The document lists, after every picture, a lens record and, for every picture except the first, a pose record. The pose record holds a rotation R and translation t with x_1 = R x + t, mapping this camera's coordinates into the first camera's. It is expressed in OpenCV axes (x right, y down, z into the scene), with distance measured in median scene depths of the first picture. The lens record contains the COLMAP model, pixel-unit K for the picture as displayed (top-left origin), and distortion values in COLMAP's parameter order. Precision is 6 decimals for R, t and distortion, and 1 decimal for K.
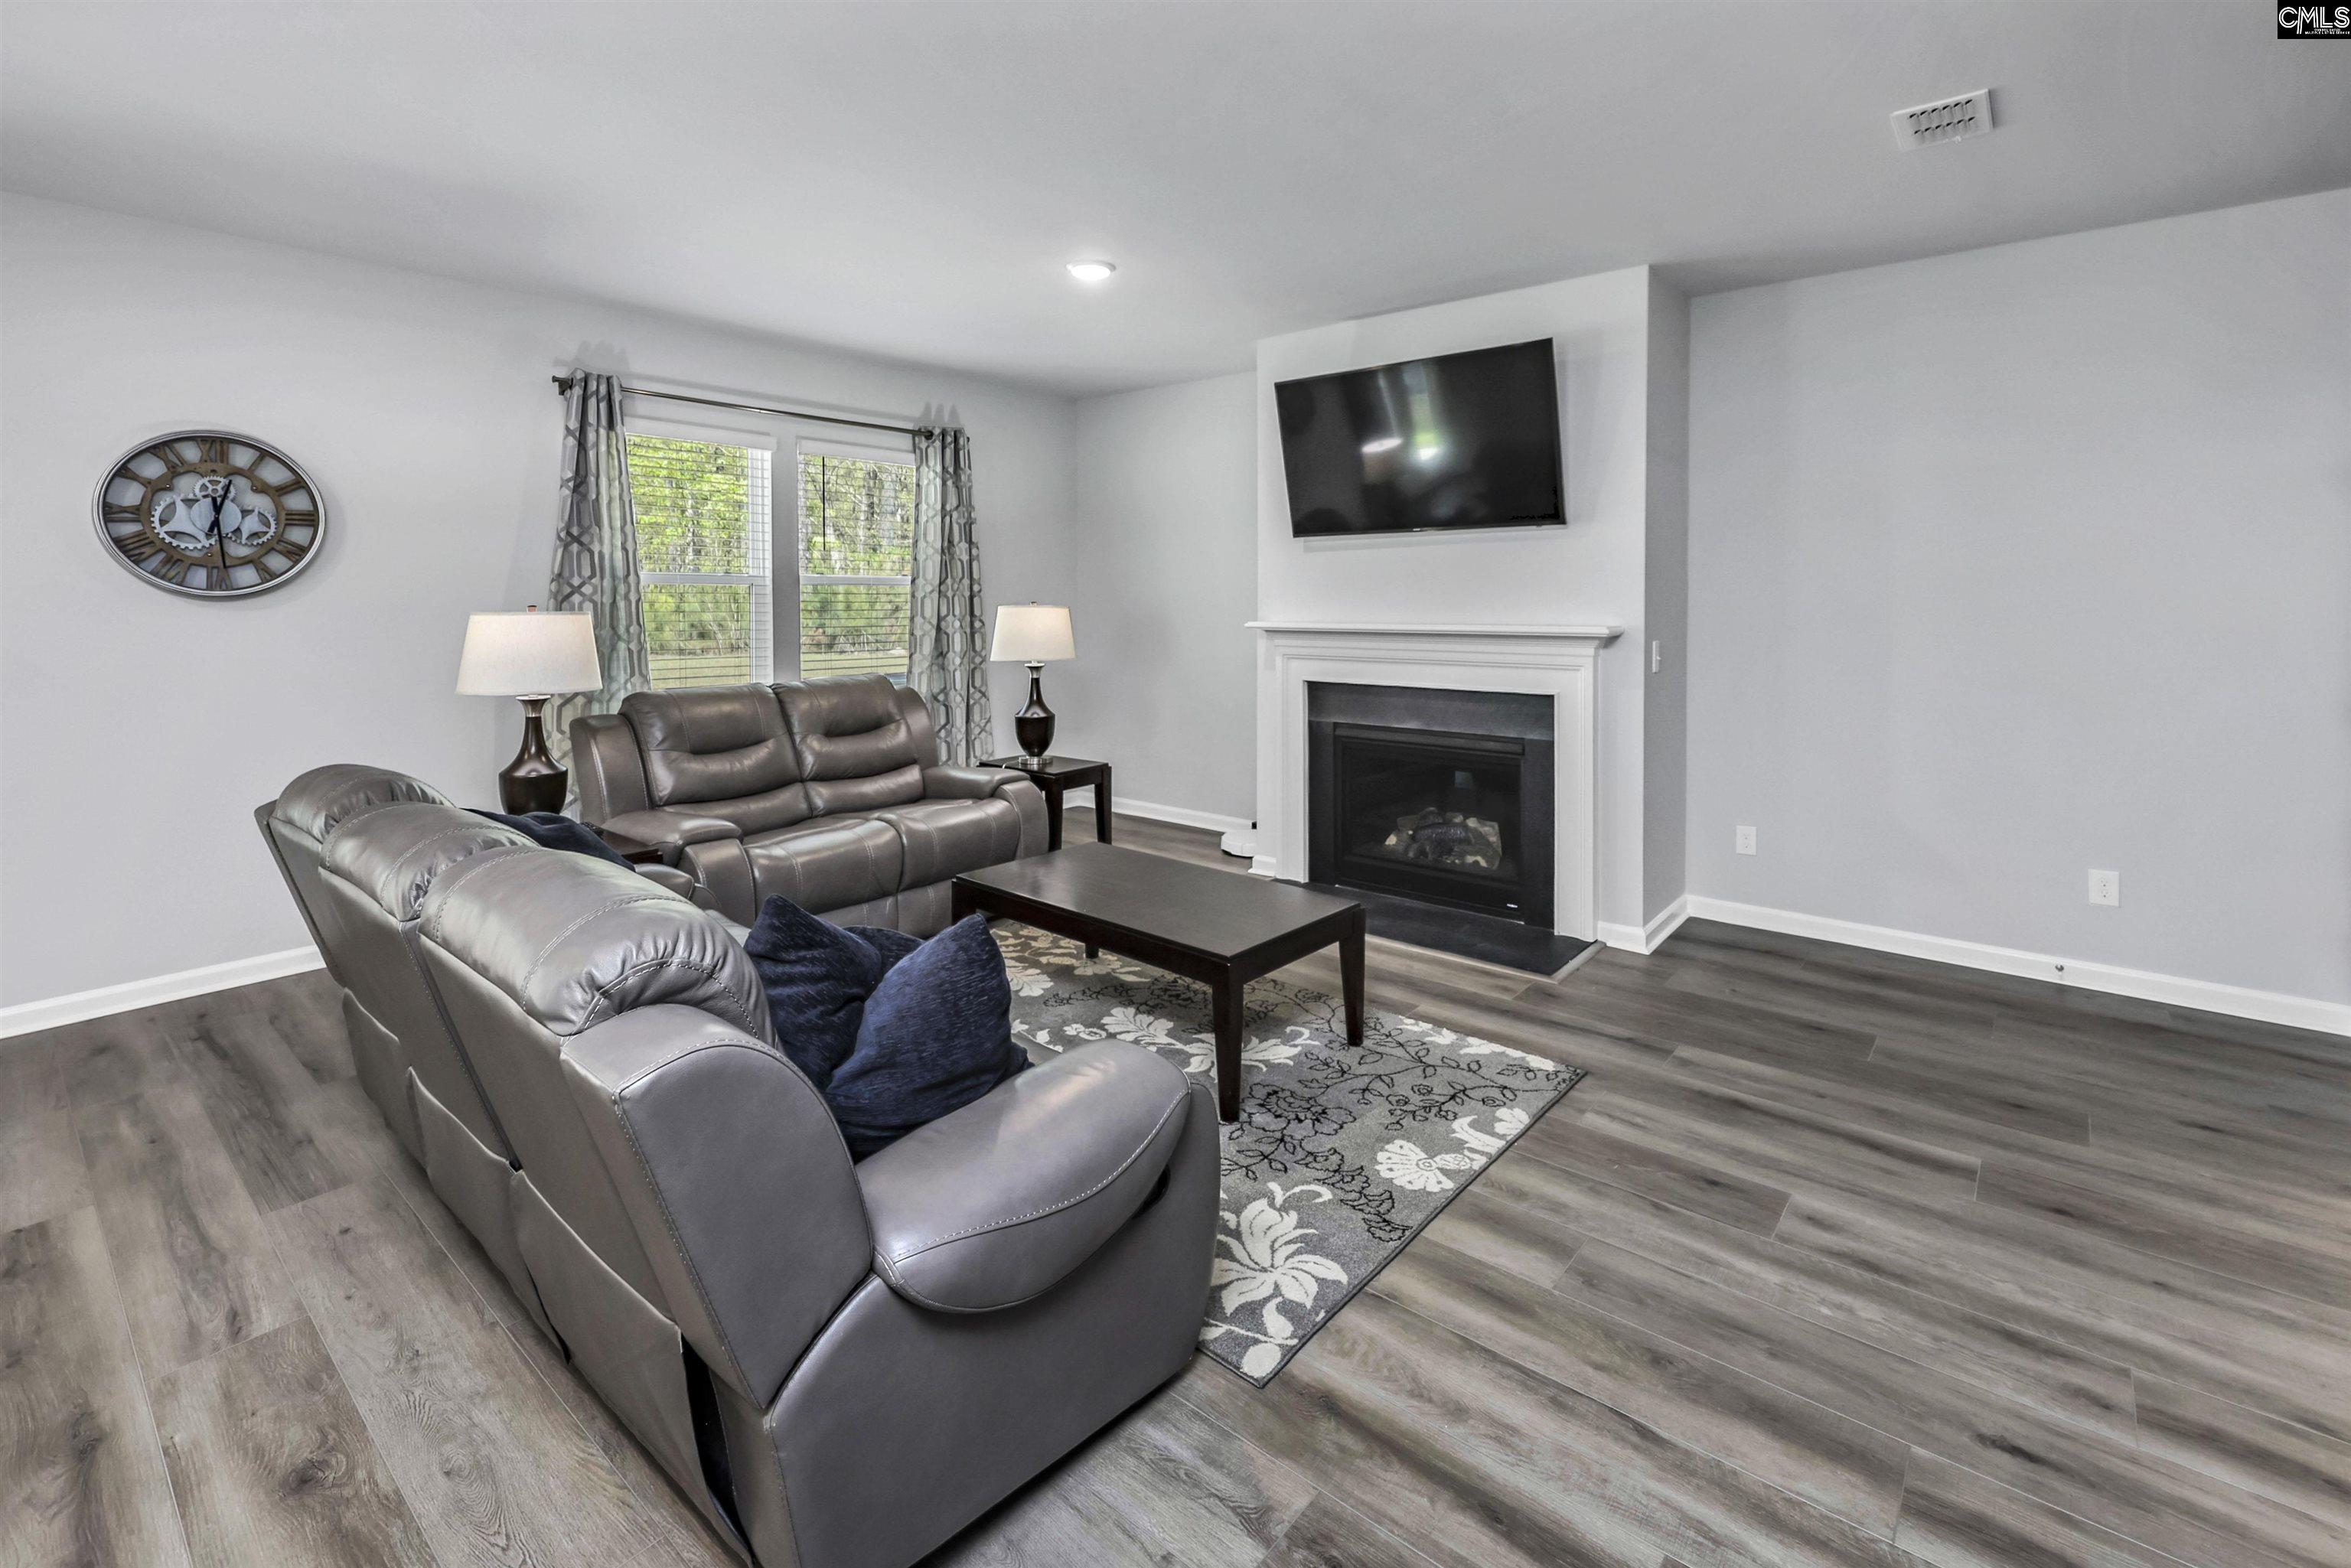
lens RADIAL K [[1019.3, 0, 1149.3], [0, 1019.3, 658.1], [0, 0, 1]] dist [0.003674, -0.000345]
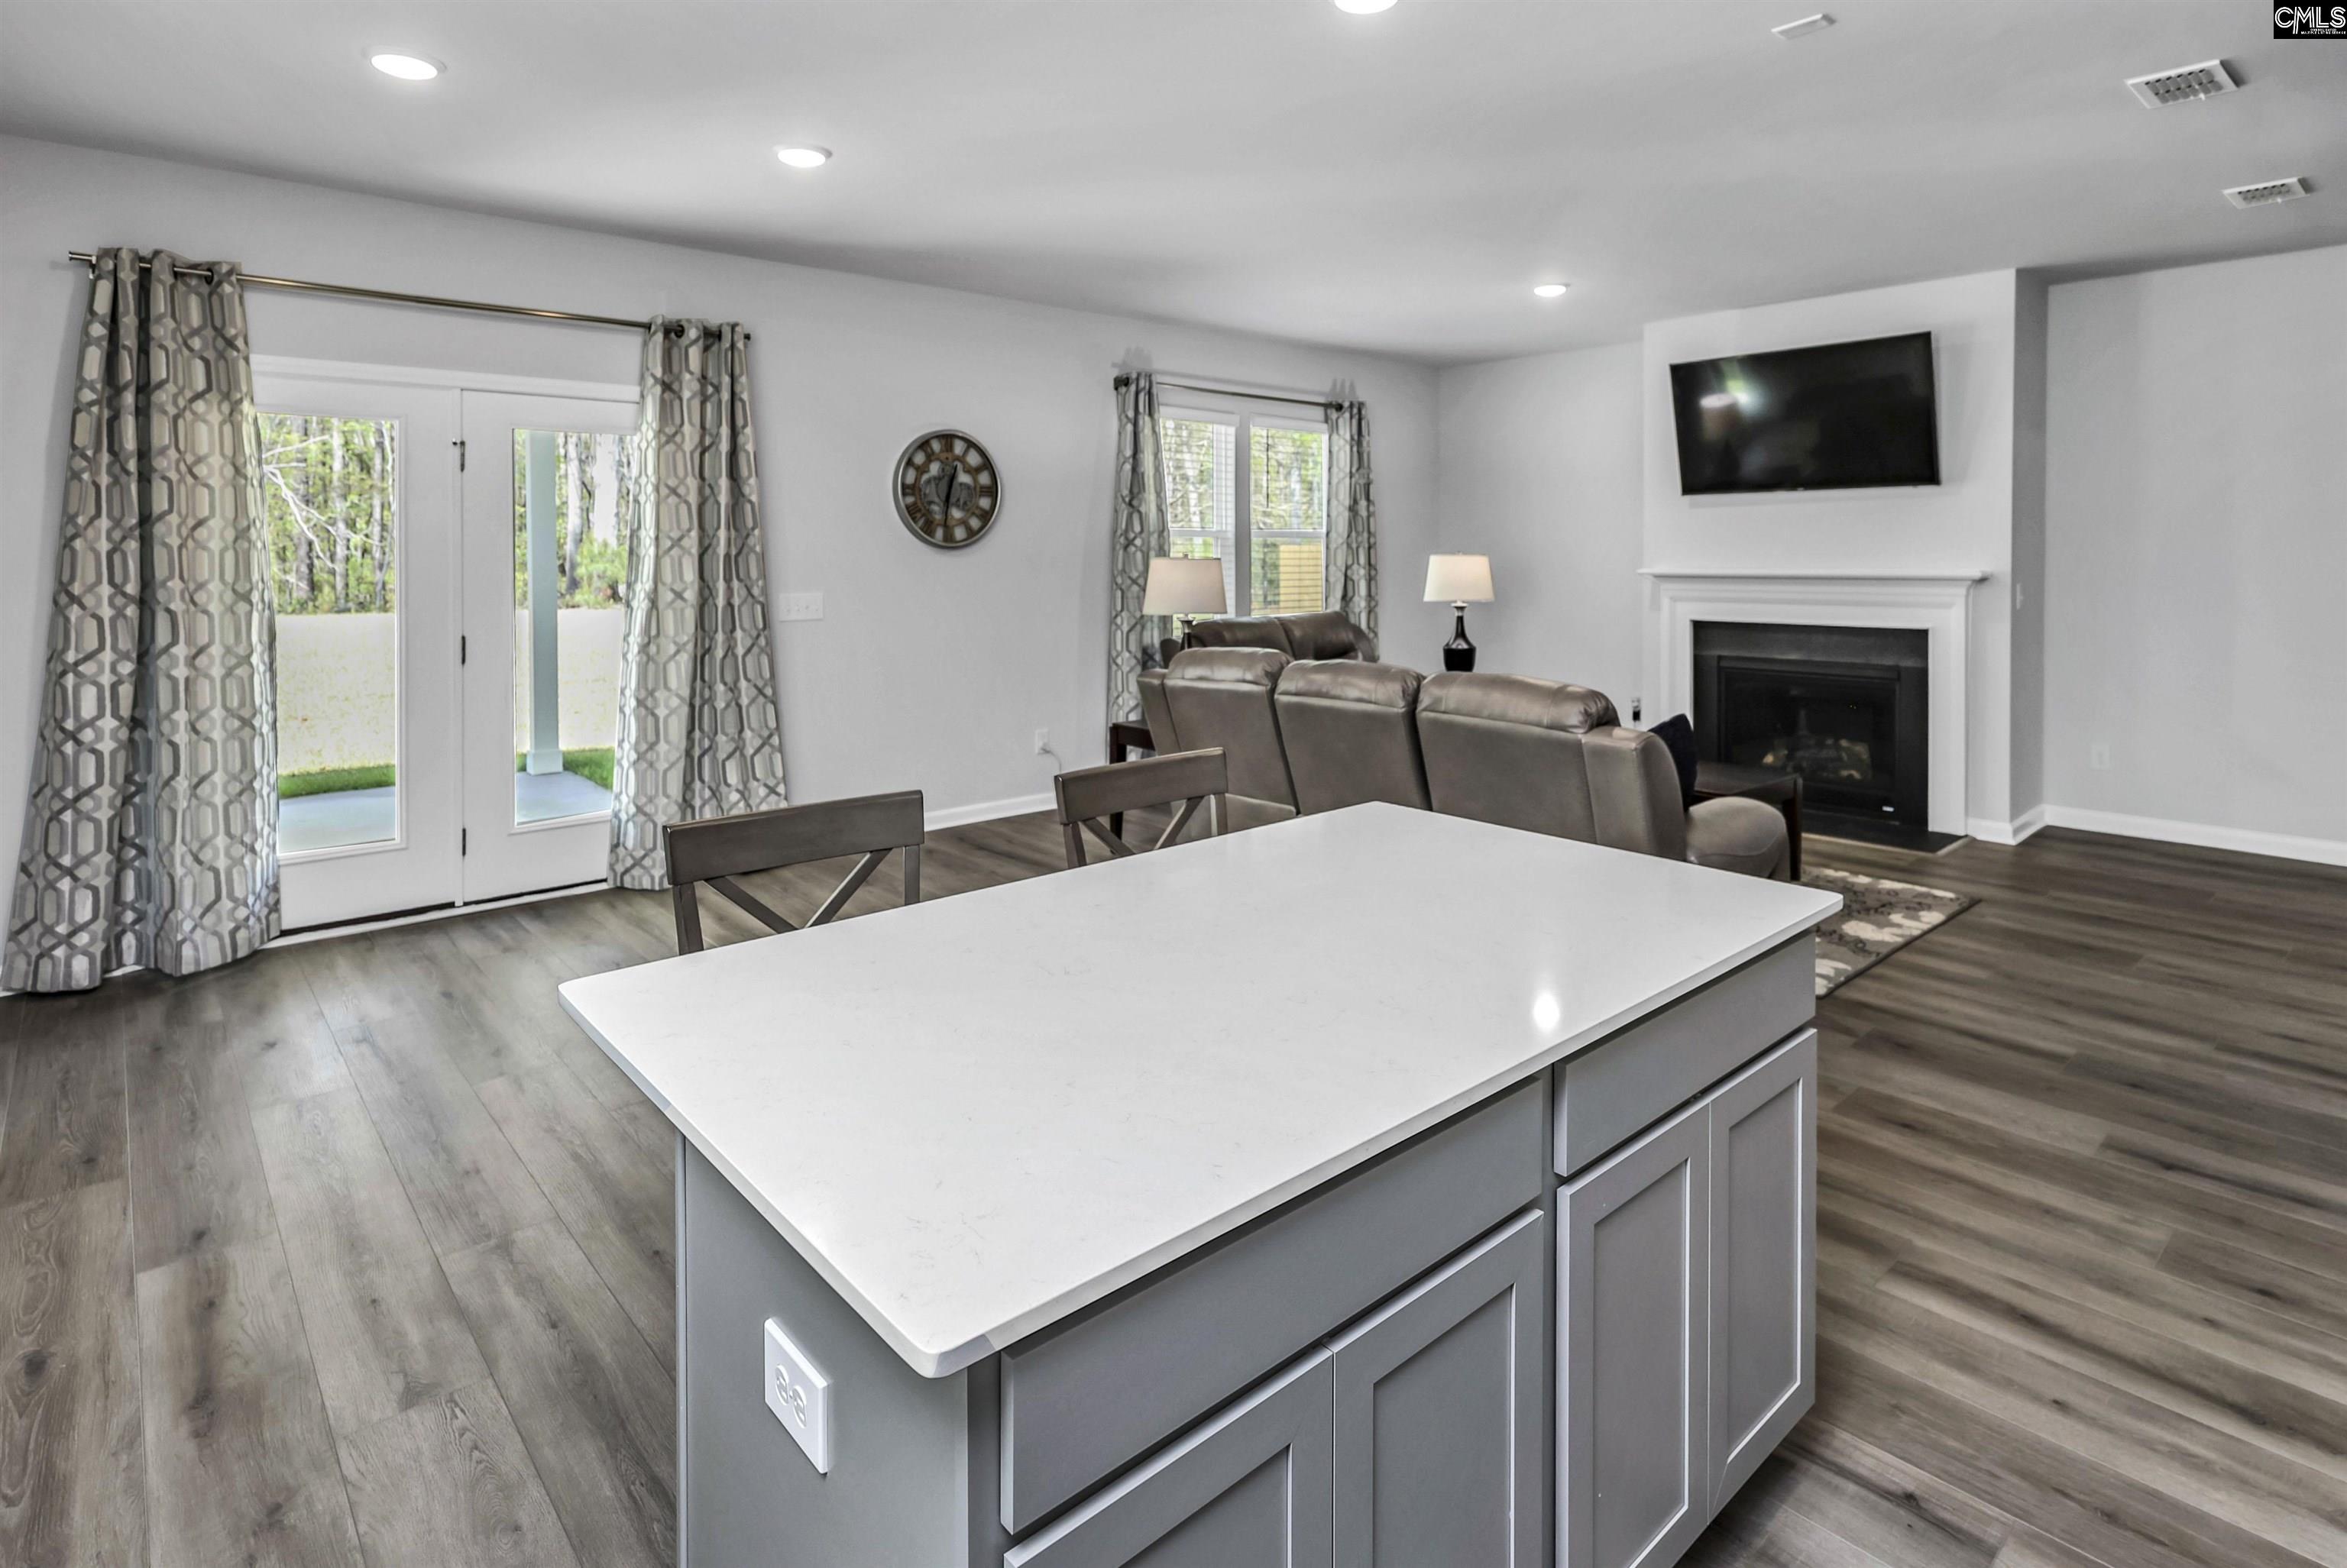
lens RADIAL K [[1157.2, 0, 1236.2], [0, 1157.2, 617.4], [0, 0, 1]] dist [-0.000916, -0.000070]
pose [[0.995196, 0.004076, -0.097813, -0.260140], [-0.004362, 0.999987, -0.002720, 0.028551], [0.097801, 0.003134, 0.995201, -0.398179]]
